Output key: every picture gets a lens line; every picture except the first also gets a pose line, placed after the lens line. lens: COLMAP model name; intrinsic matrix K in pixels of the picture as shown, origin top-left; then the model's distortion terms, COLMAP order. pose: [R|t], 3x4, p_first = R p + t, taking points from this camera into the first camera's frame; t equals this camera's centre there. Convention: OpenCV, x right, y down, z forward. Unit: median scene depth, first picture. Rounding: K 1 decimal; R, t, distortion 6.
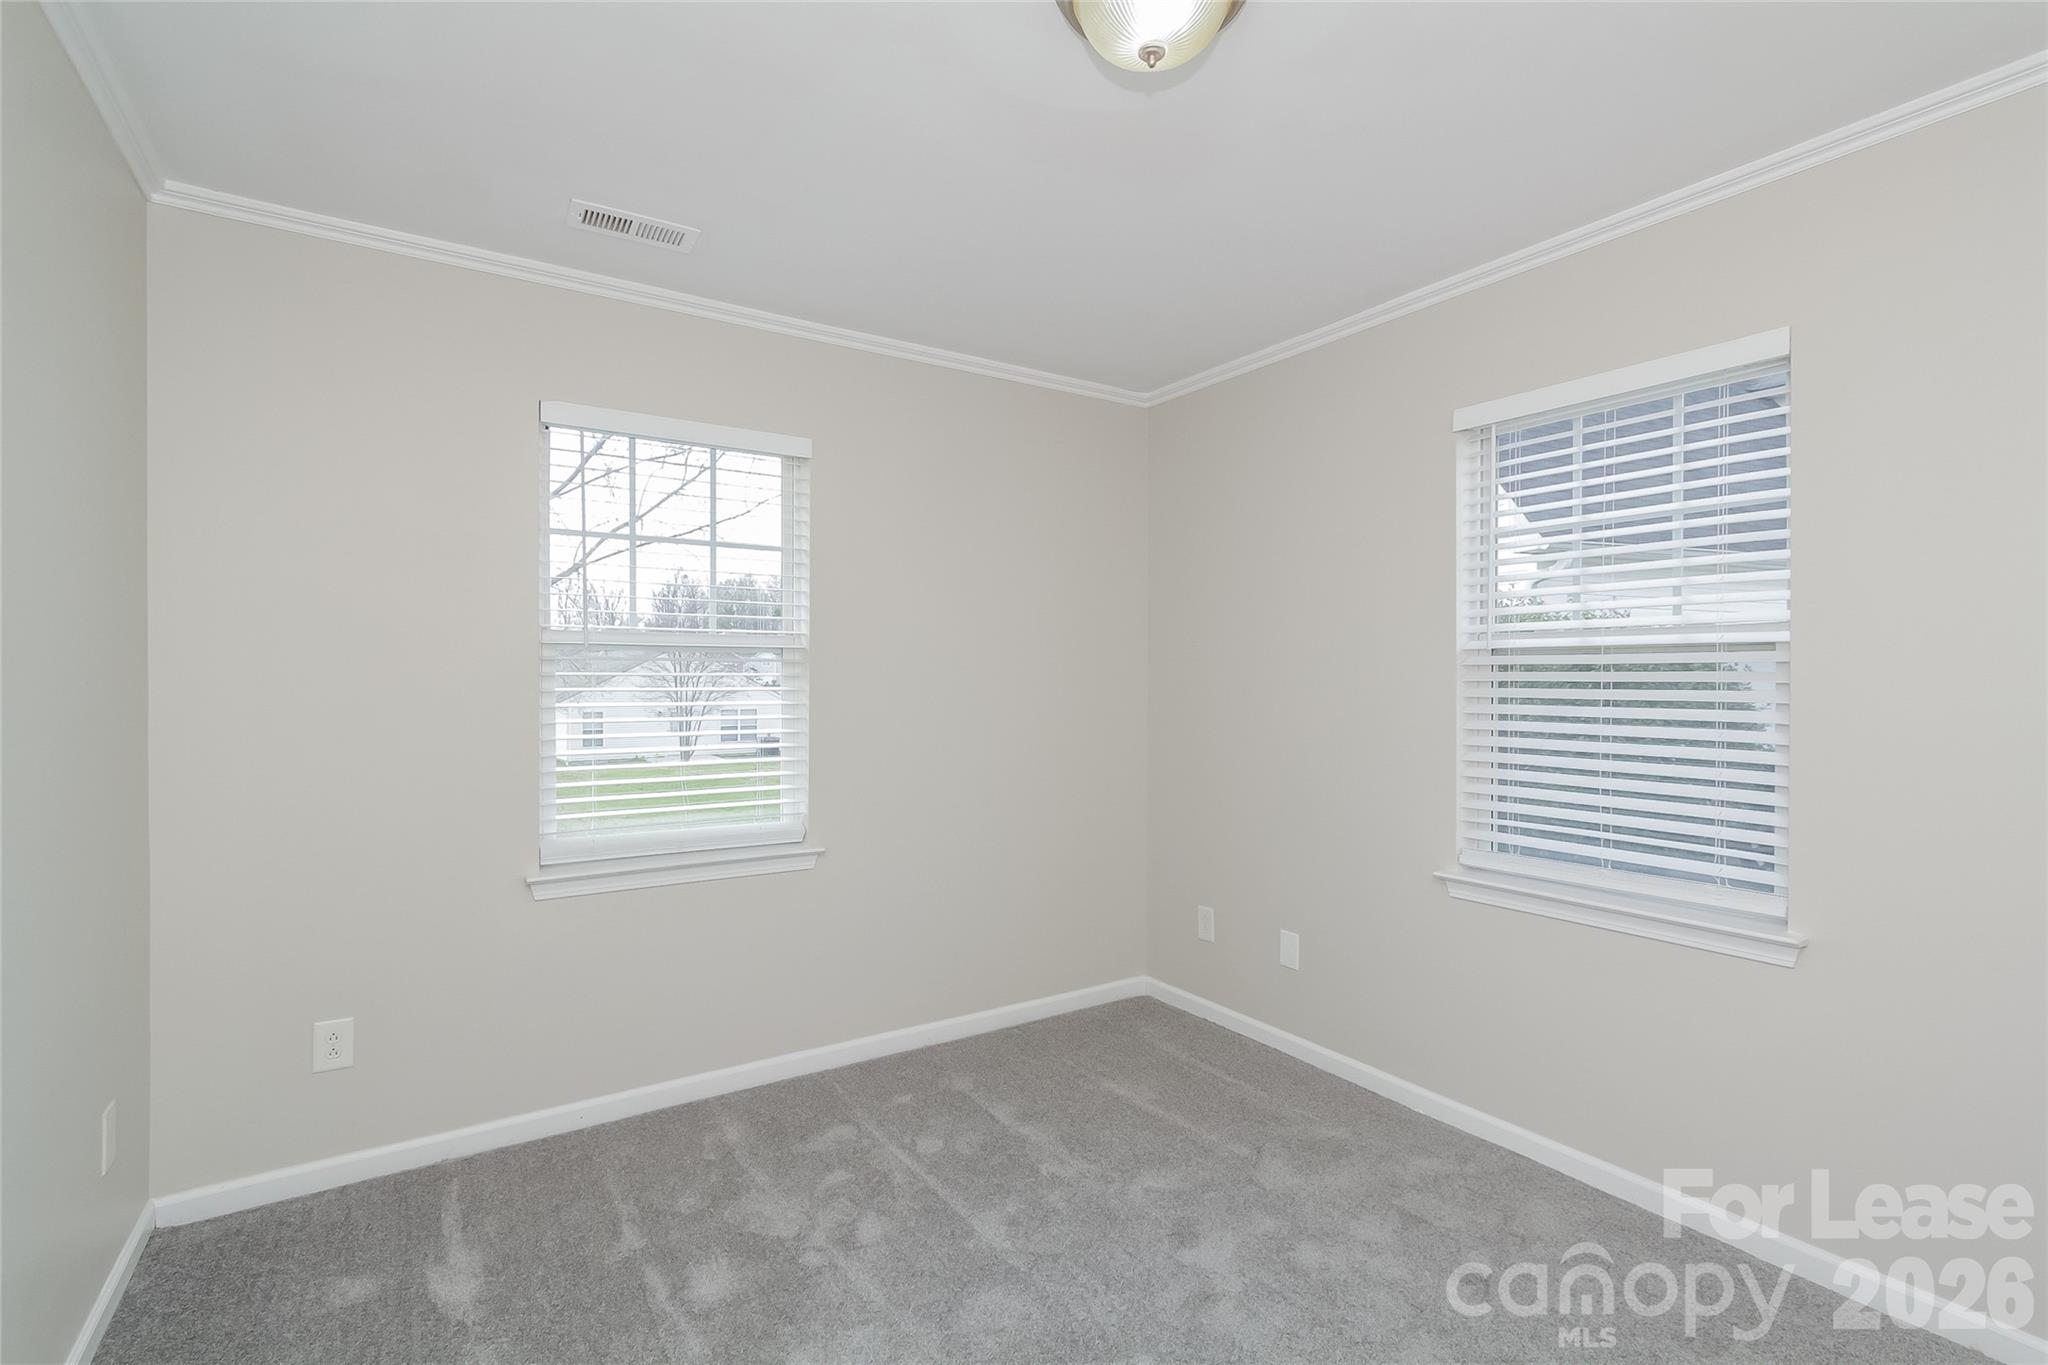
lens RADIAL K [[959.7, 0, 1024.0], [0, 959.7, 682.5], [0, 0, 1]] dist [-0.001784, -0.000904]
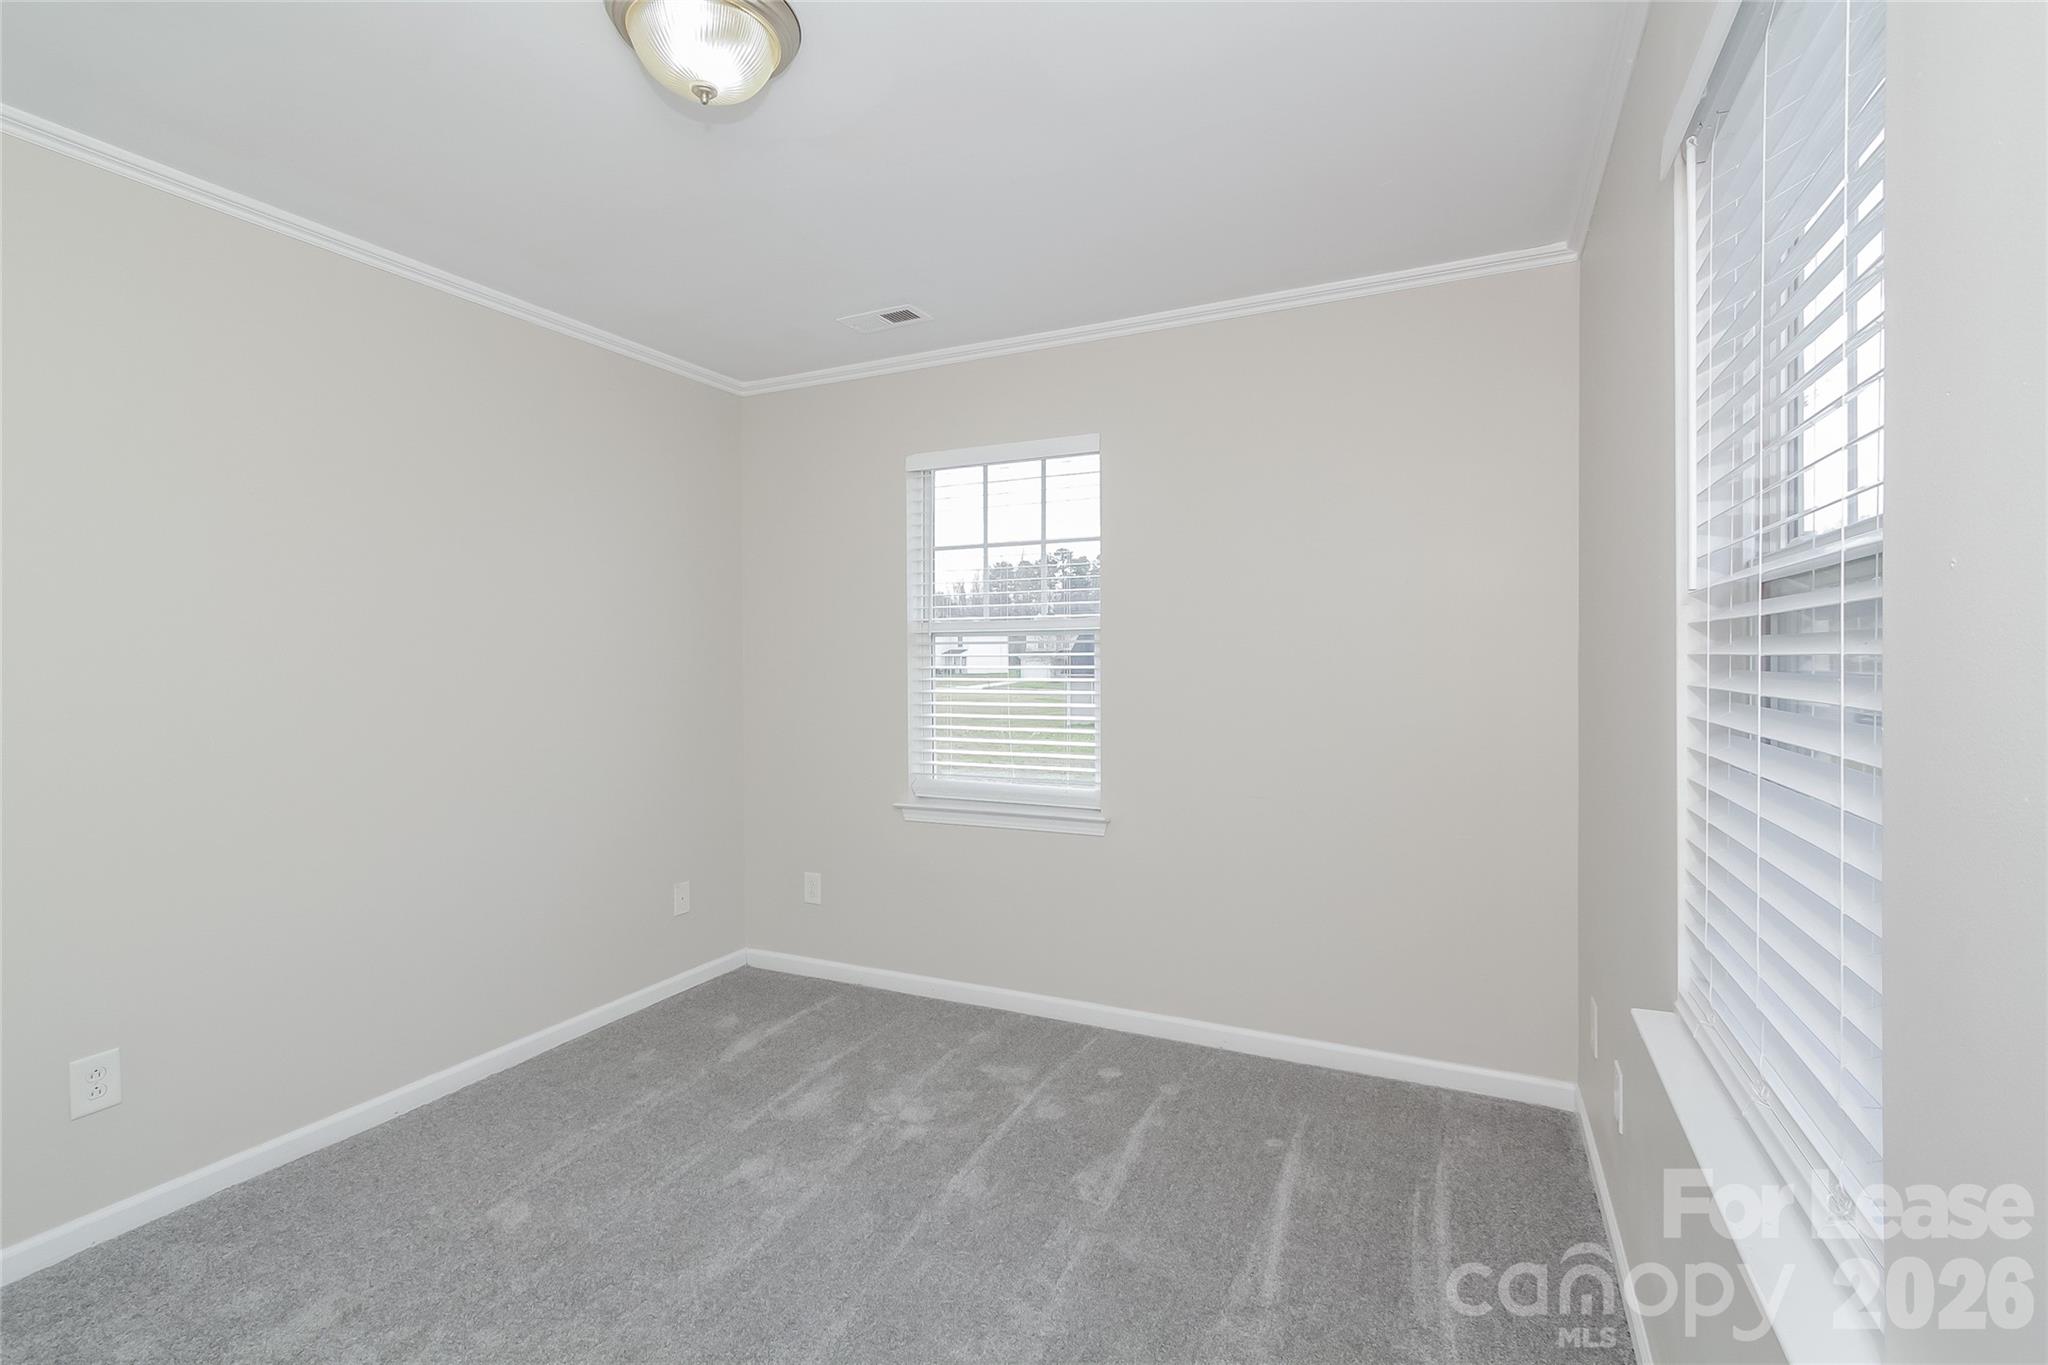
lens RADIAL K [[935.9, 0, 1017.3], [0, 935.9, 676.0], [0, 0, 1]] dist [-0.000594, -0.000199]
pose [[0.508814, 0.009015, -0.860830, 0.675699], [0.000092, 0.999945, 0.010527, 0.005513], [0.860877, -0.005435, 0.508785, 0.423039]]
